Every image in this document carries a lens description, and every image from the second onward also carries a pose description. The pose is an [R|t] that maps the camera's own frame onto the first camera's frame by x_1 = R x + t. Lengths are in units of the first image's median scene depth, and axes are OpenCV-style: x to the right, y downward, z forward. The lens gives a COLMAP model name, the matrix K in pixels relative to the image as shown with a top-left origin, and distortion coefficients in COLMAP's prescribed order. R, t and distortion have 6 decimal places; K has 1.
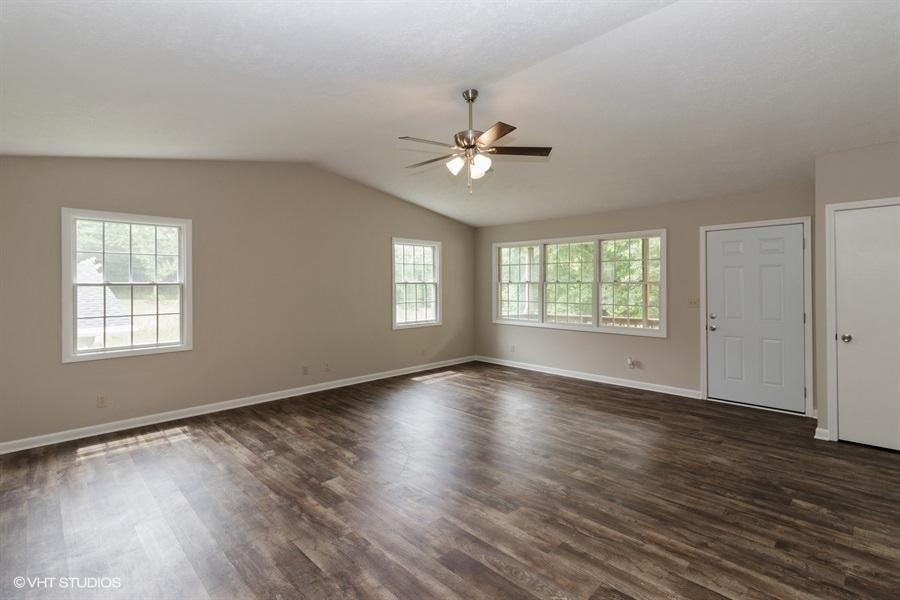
lens RADIAL K [[422.4, 0, 452.0], [0, 422.4, 282.4], [0, 0, 1]] dist [0.002081, 0.000040]
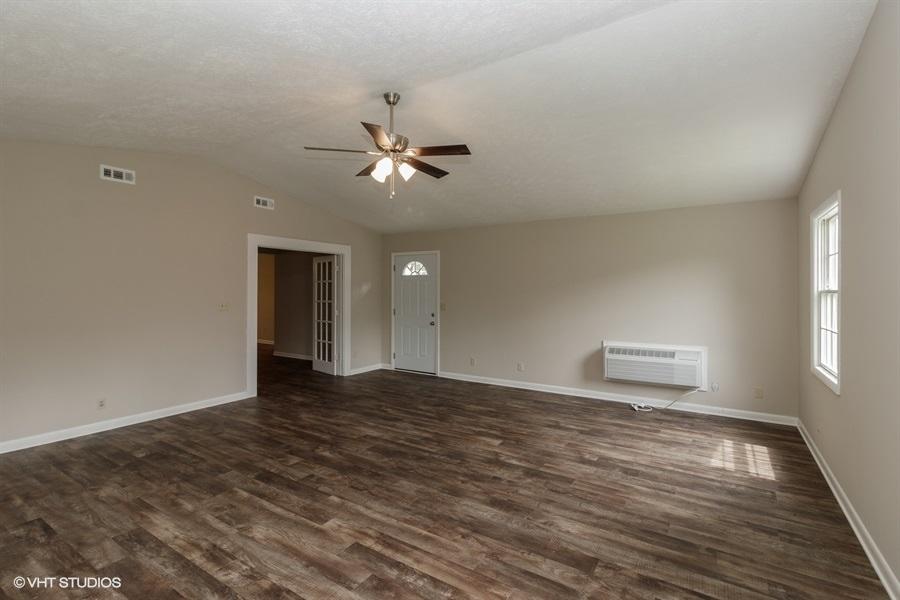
lens RADIAL K [[421.2, 0, 455.3], [0, 421.2, 287.7], [0, 0, 1]] dist [0.001557, 0.000408]
pose [[-0.974699, -0.000149, -0.223519, 0.120746], [0.002634, 0.999923, -0.012151, 0.006216], [0.223504, -0.012432, -0.974624, 2.023072]]
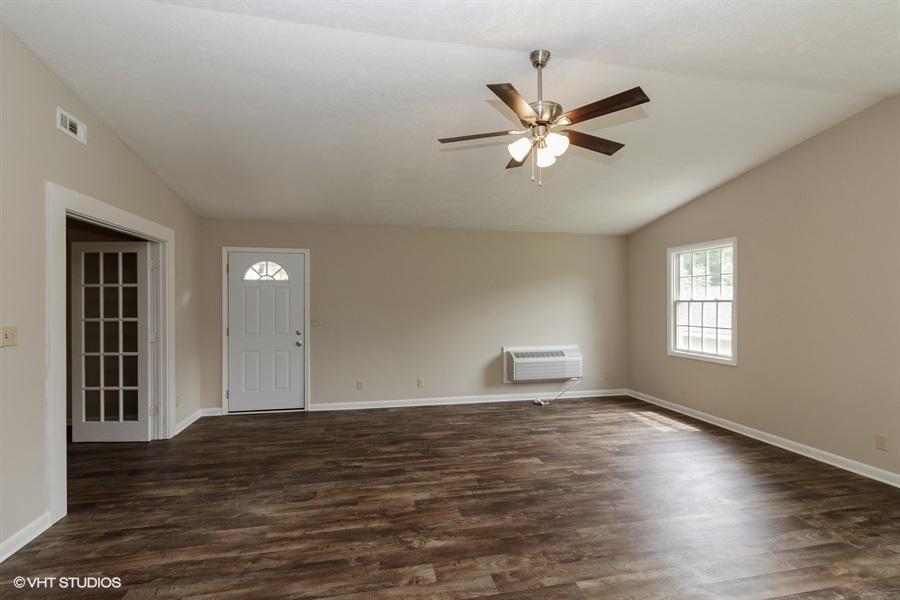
lens RADIAL K [[416.8, 0, 450.0], [0, 416.8, 300.0], [0, 0, 1]] dist [0.002517, 0.000263]
pose [[-0.534310, 0.001095, -0.845288, 0.798949], [0.007012, 0.999970, -0.003137, 0.000426], [0.845260, -0.007603, -0.534302, 1.297559]]
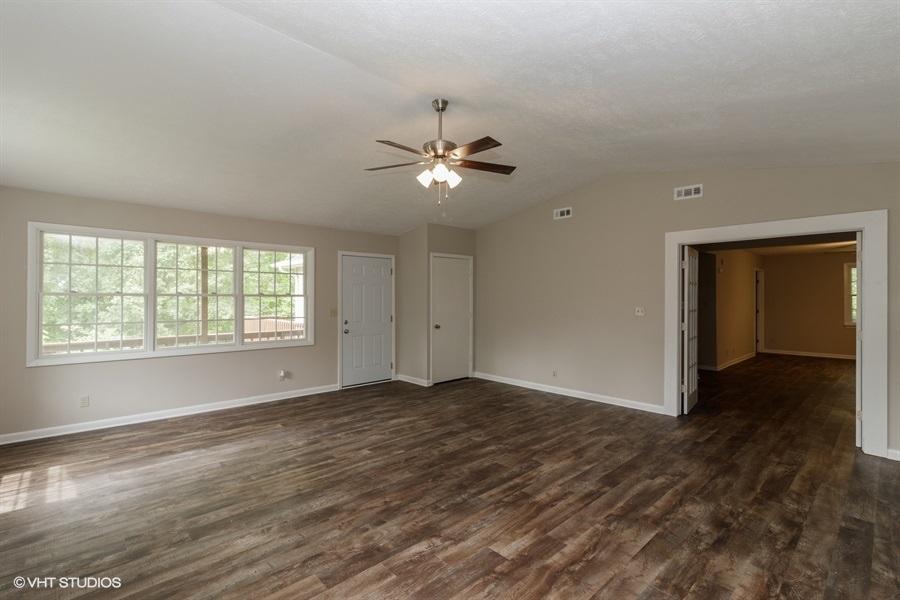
lens RADIAL K [[416.8, 0, 450.0], [0, 416.8, 300.0], [0, 0, 1]] dist [0.002517, 0.000263]
pose [[0.029555, -0.004520, 0.999553, -0.942188], [-0.006768, 0.999966, 0.004722, 0.007814], [-0.999540, -0.006905, 0.029524, 0.969176]]
